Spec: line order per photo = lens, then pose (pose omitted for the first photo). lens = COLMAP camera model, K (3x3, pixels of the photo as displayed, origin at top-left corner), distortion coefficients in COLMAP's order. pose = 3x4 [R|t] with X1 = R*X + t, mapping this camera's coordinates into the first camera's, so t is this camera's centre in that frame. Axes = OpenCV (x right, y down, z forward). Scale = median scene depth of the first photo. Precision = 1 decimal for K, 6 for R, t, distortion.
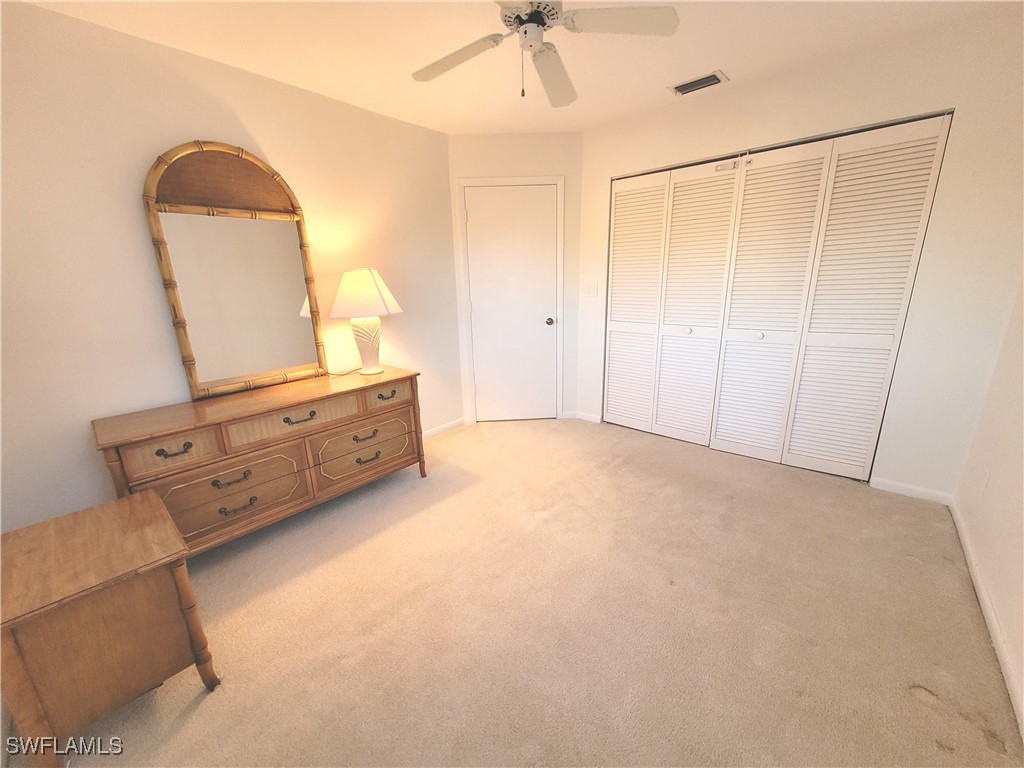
lens RADIAL K [[399.1, 0, 513.6], [0, 399.1, 381.4], [0, 0, 1]] dist [-0.007523, -0.000098]
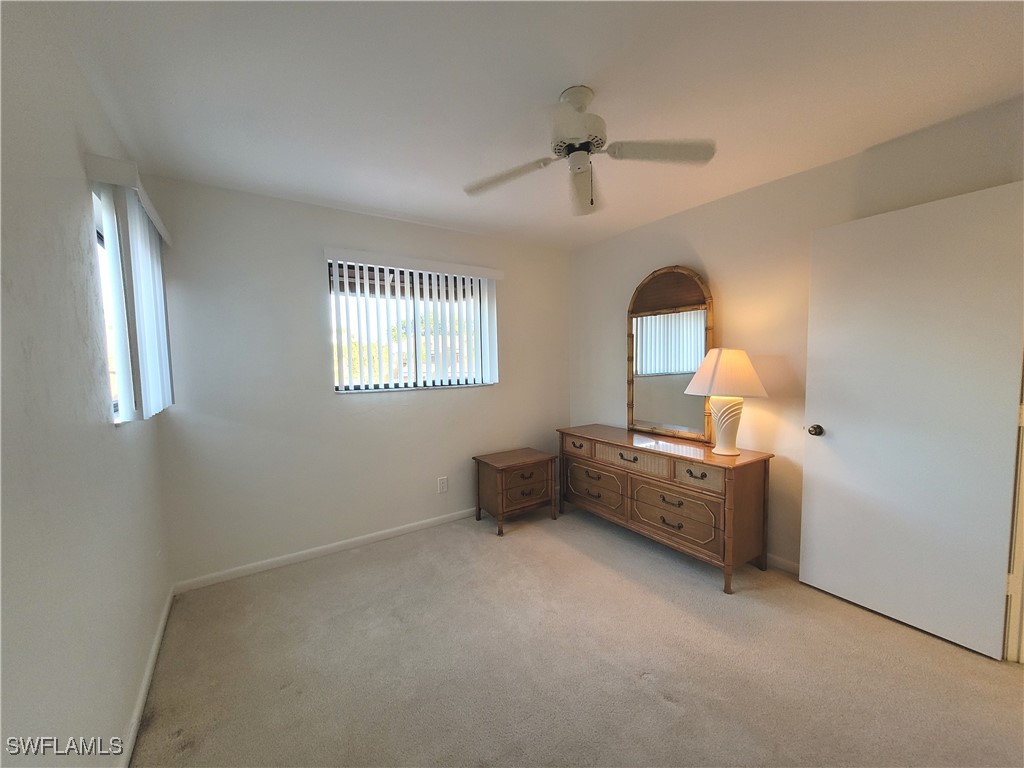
lens RADIAL K [[399.1, 0, 512.2], [0, 399.1, 386.6], [0, 0, 1]] dist [-0.007523, -0.000098]
pose [[-0.255839, 0.095944, -0.961947, 0.826050], [-0.223368, 0.962270, 0.155383, -0.257564], [0.940560, 0.254621, -0.224755, 0.854289]]
